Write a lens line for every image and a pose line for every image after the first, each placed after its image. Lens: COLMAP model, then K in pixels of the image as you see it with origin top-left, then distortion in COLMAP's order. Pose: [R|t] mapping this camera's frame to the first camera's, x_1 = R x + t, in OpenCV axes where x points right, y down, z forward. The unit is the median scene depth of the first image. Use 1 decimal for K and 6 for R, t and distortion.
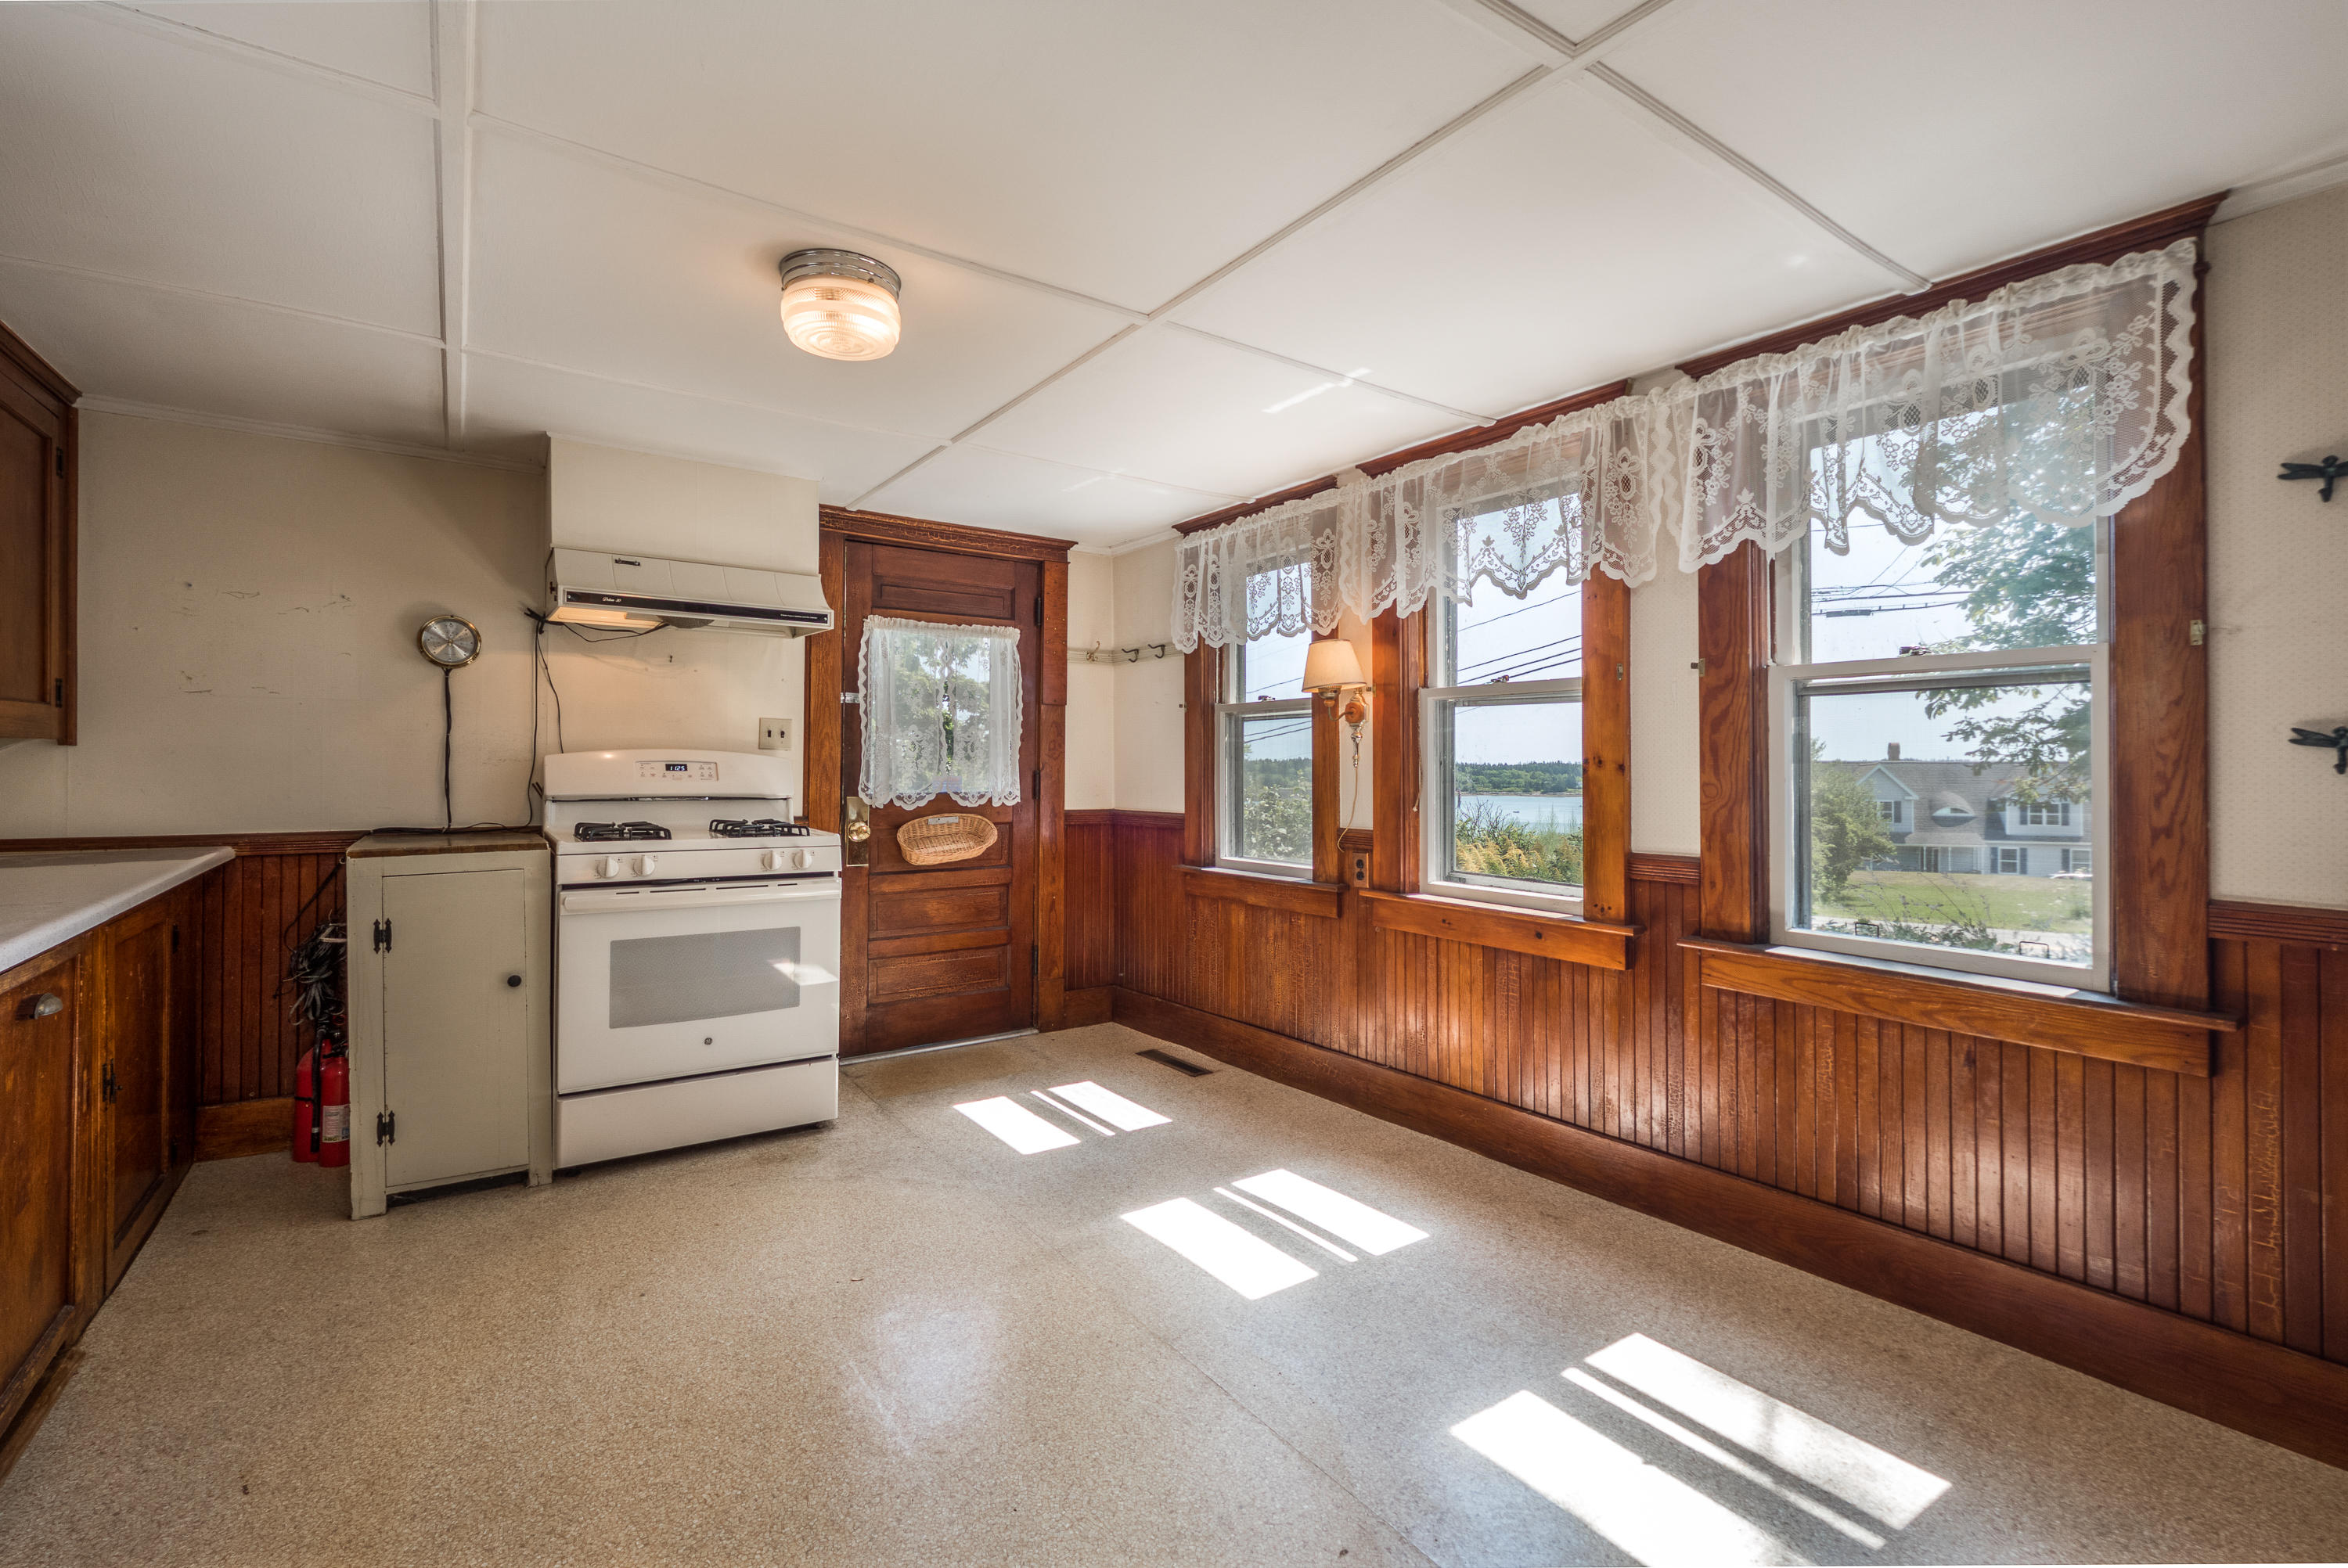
lens RADIAL K [[1056.4, 0, 1174.0], [0, 1056.4, 784.0], [0, 0, 1]] dist [-0.000698, 0.000447]
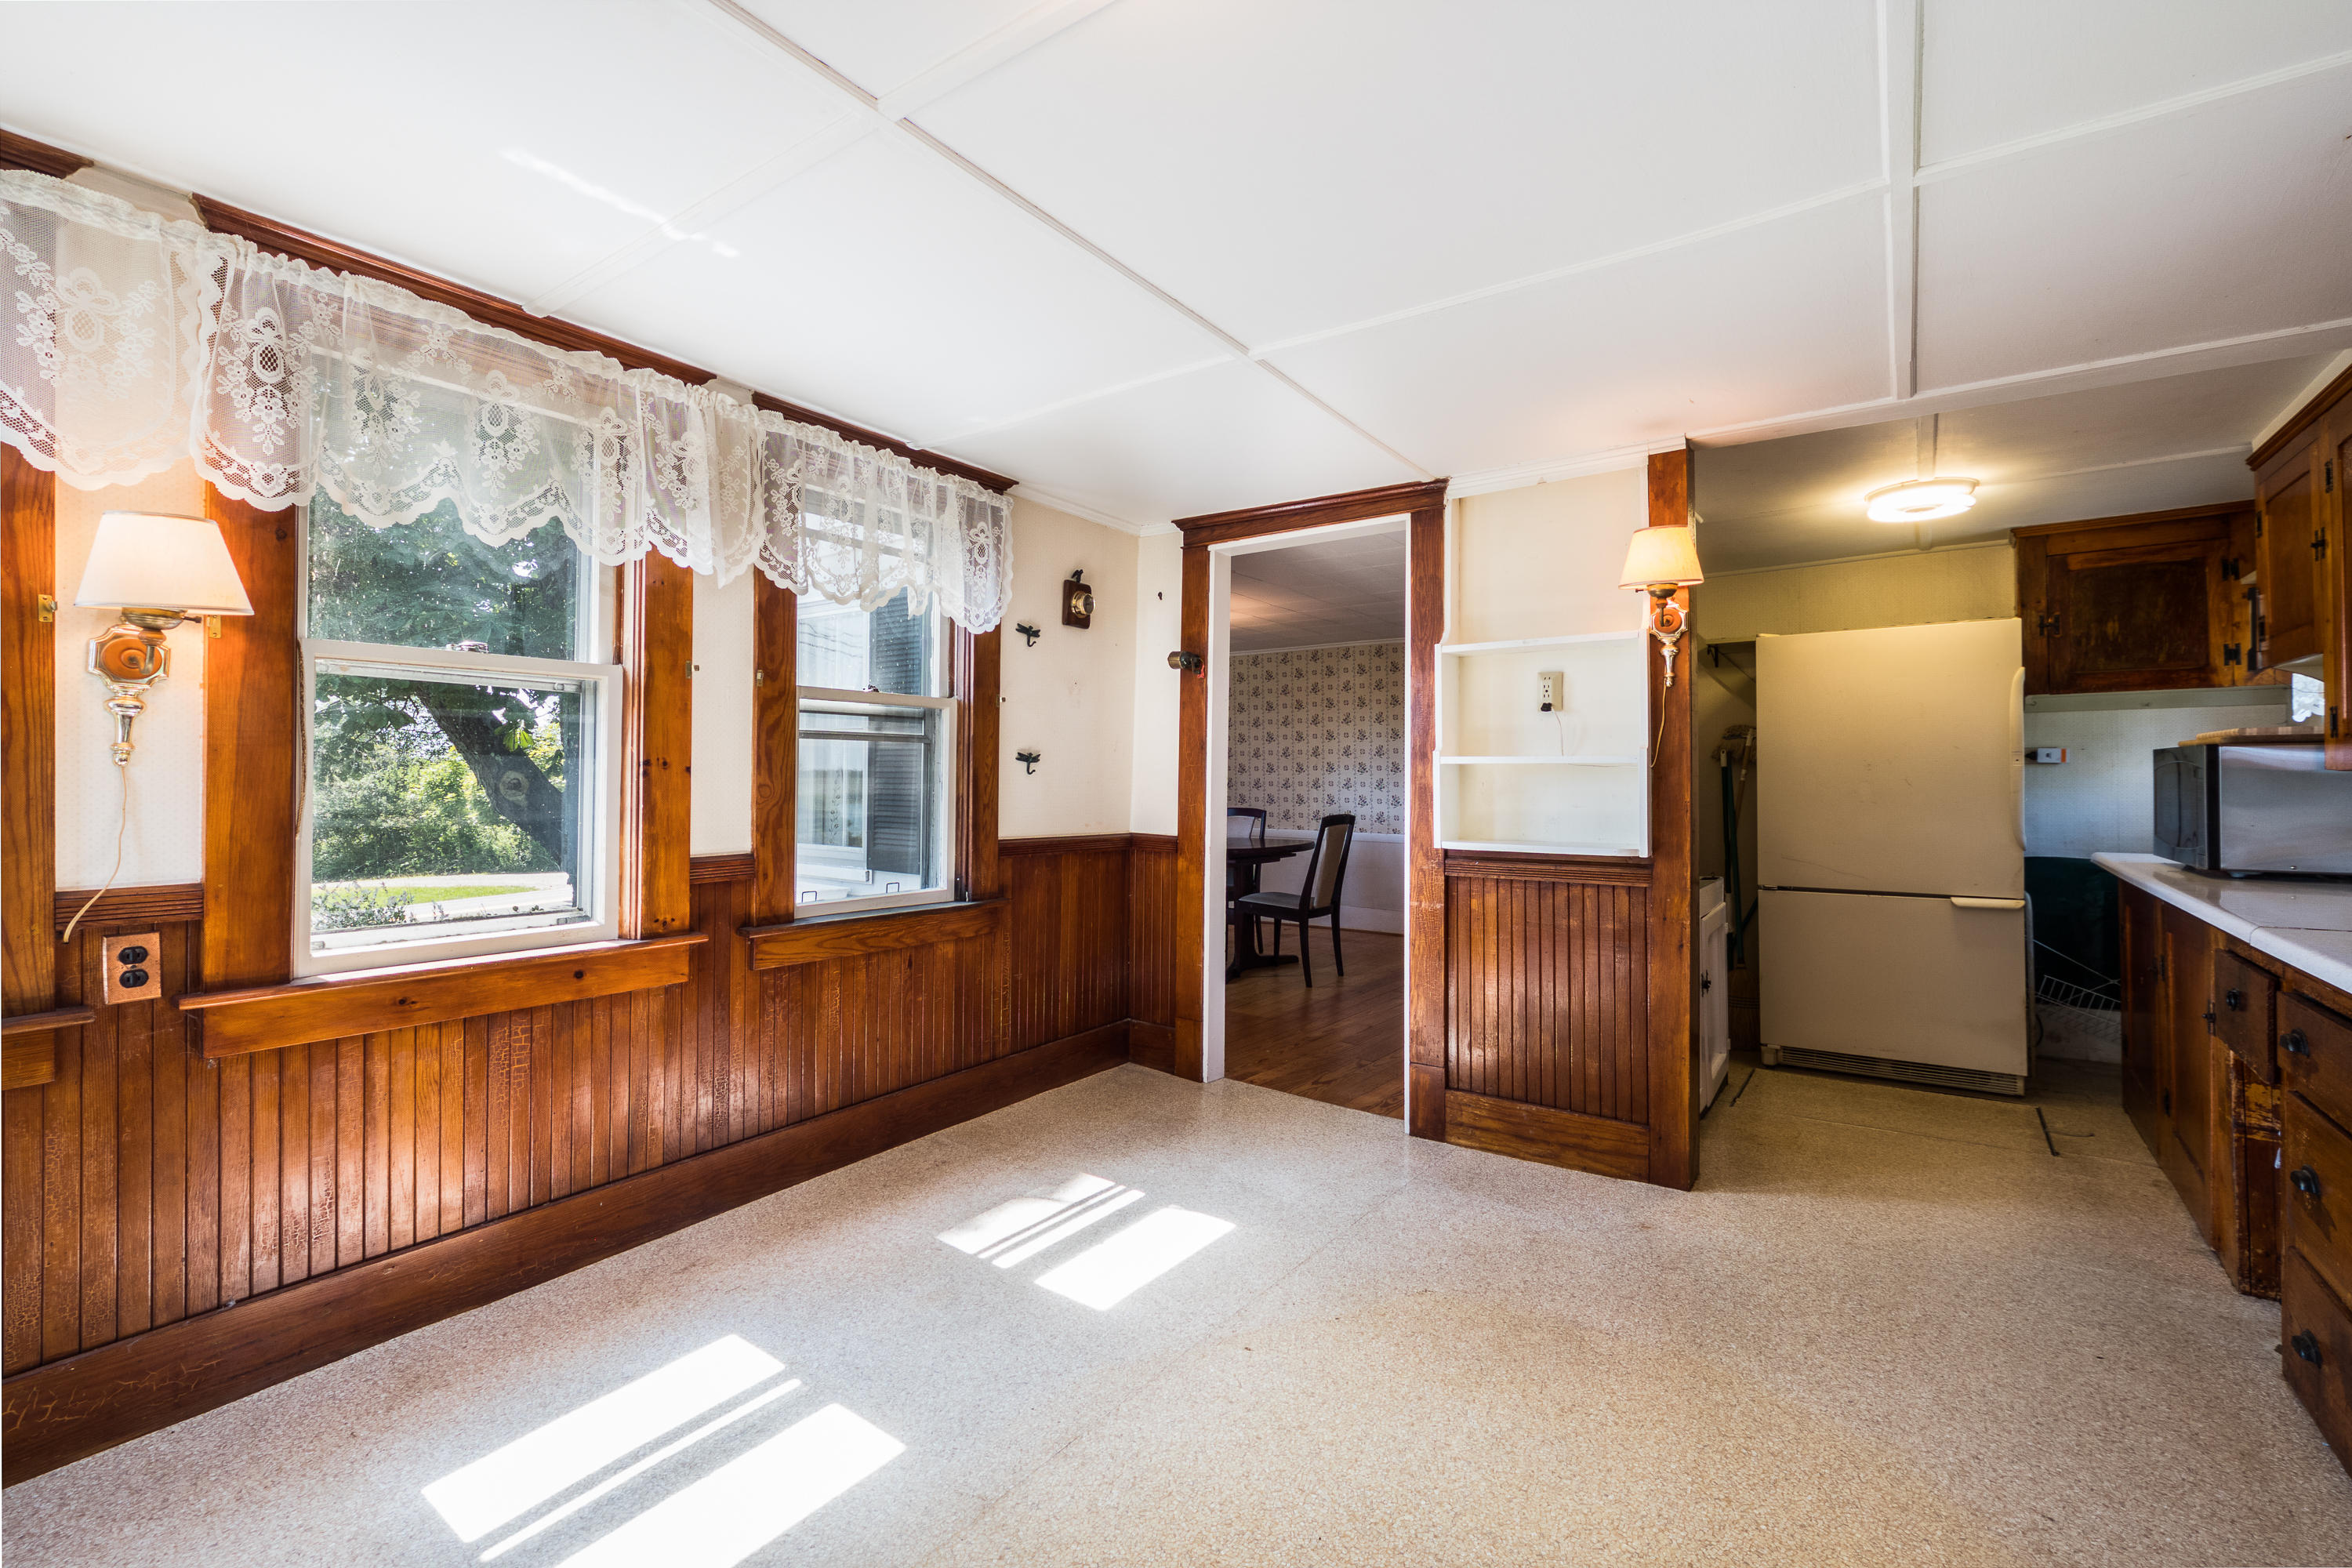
lens RADIAL K [[1011.8, 0, 1219.2], [0, 1011.8, 767.9], [0, 0, 1]] dist [-0.000931, -0.000563]
pose [[-0.367652, -0.007021, 0.929937, -0.624980], [0.000234, 0.999971, 0.007643, -0.025166], [-0.929964, 0.003028, -0.367639, 0.917711]]
